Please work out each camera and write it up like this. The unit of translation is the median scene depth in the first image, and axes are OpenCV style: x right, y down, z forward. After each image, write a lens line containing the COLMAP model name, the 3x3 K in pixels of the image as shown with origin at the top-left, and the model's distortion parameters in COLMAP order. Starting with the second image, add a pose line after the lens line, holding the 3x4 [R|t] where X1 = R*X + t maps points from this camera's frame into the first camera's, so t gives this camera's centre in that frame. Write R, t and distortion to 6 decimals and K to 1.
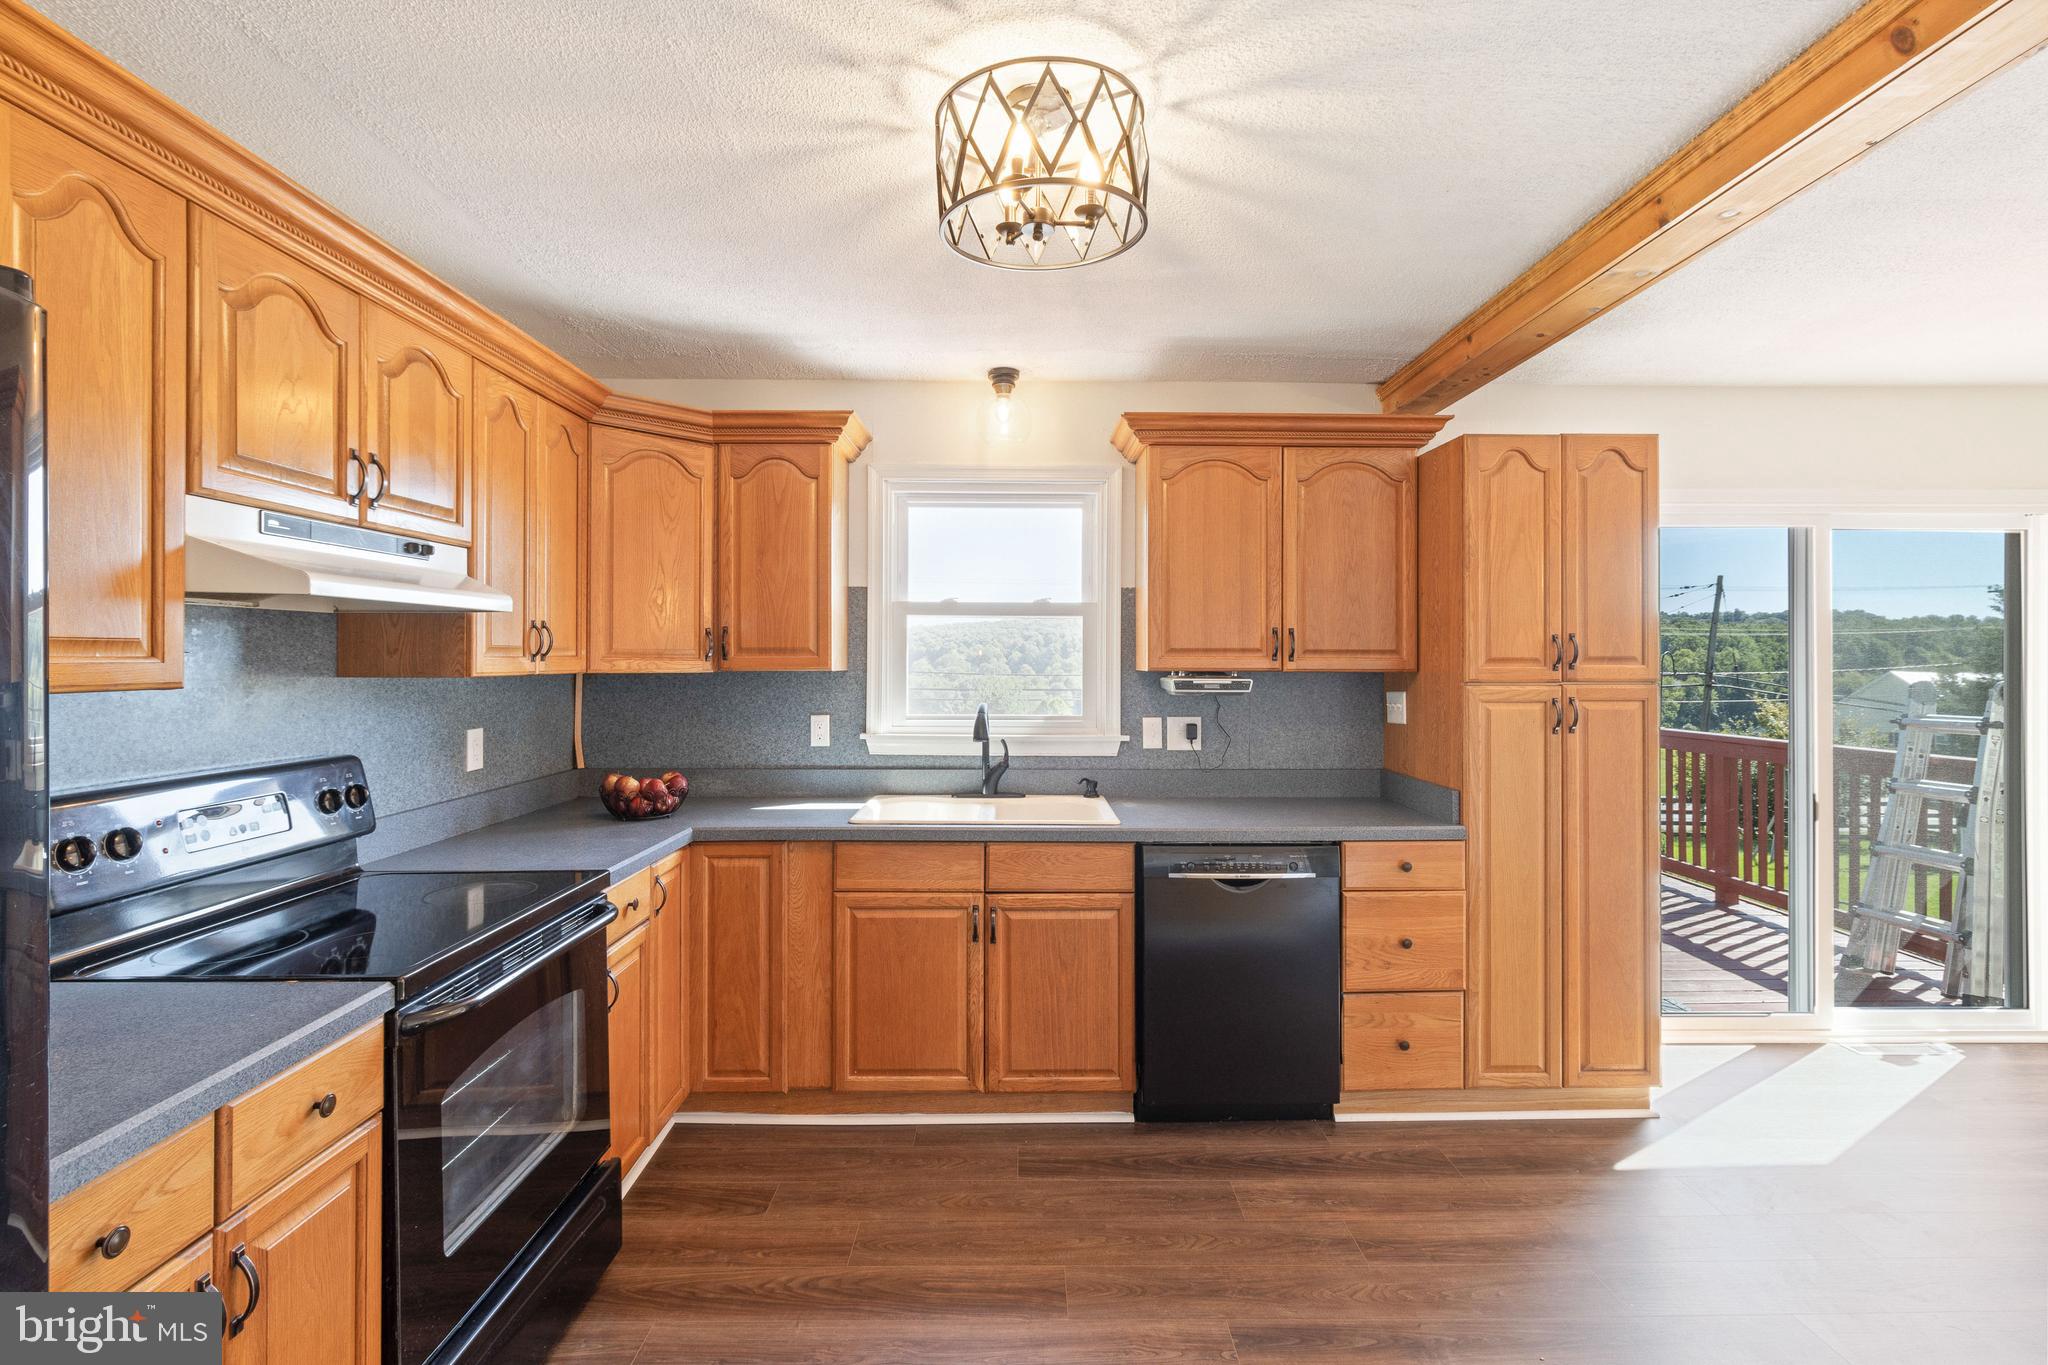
lens RADIAL K [[955.0, 0, 1039.2], [0, 955.0, 652.9], [0, 0, 1]] dist [0.003545, 0.002097]
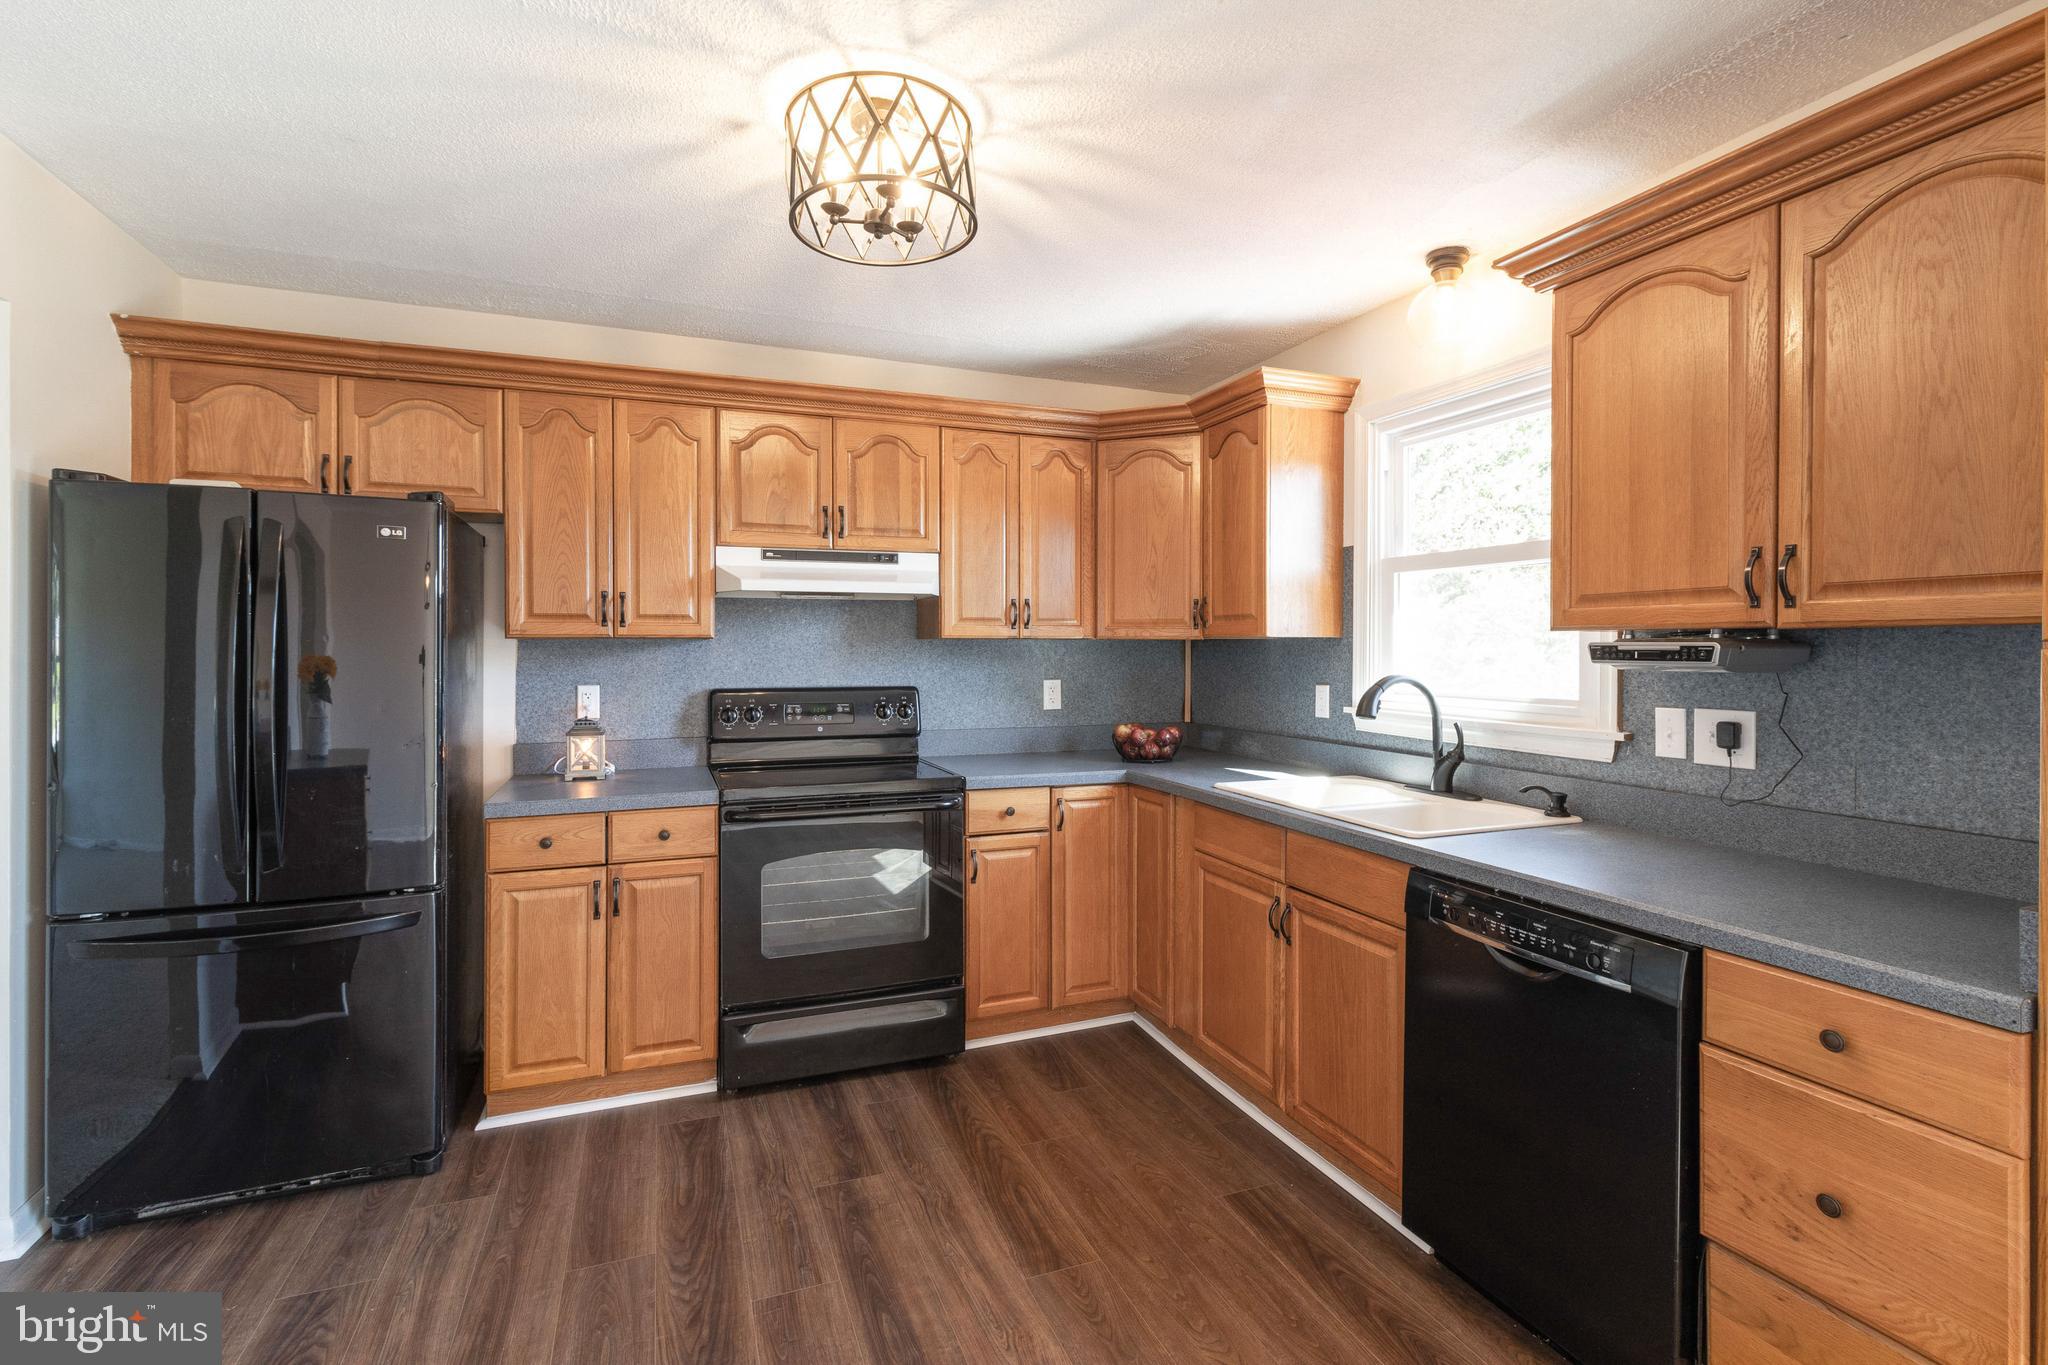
lens RADIAL K [[955.0, 0, 1031.6], [0, 955.0, 652.8], [0, 0, 1]] dist [0.003545, 0.002097]
pose [[0.350294, 0.002991, -0.936635, 0.645938], [0.005438, 0.999972, 0.005227, 0.030067], [0.936624, -0.006925, 0.350268, 0.450434]]
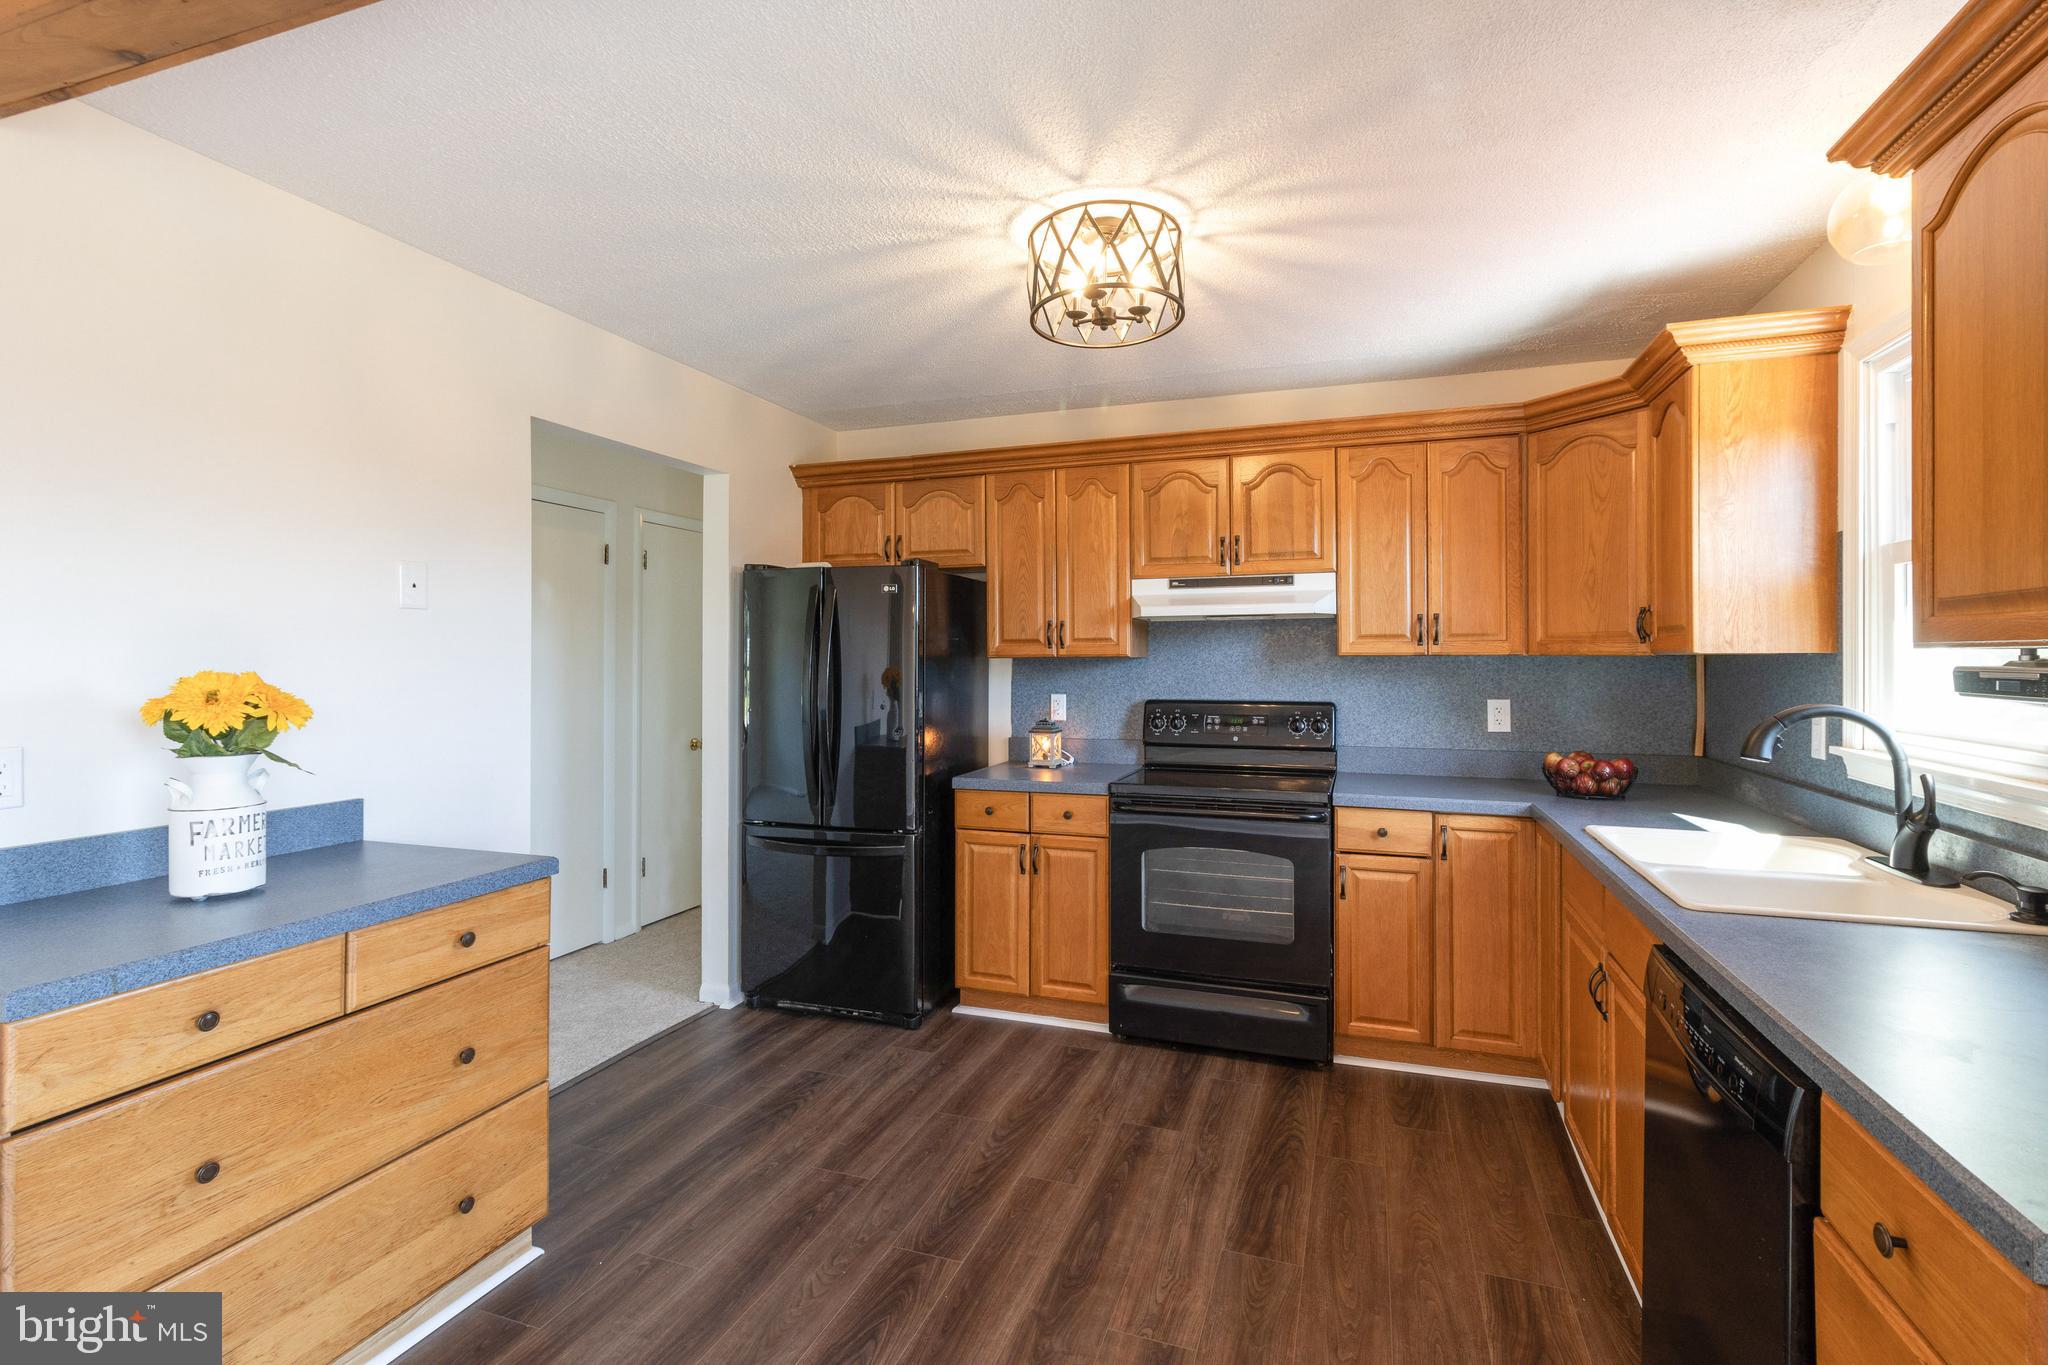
lens RADIAL K [[955.0, 0, 1023.2], [0, 955.0, 654.5], [0, 0, 1]] dist [0.003545, 0.002097]
pose [[-0.355258, -0.005154, -0.934754, 0.755789], [0.006952, 0.999943, -0.008155, 0.023720], [0.934743, -0.009395, -0.355202, 0.797363]]
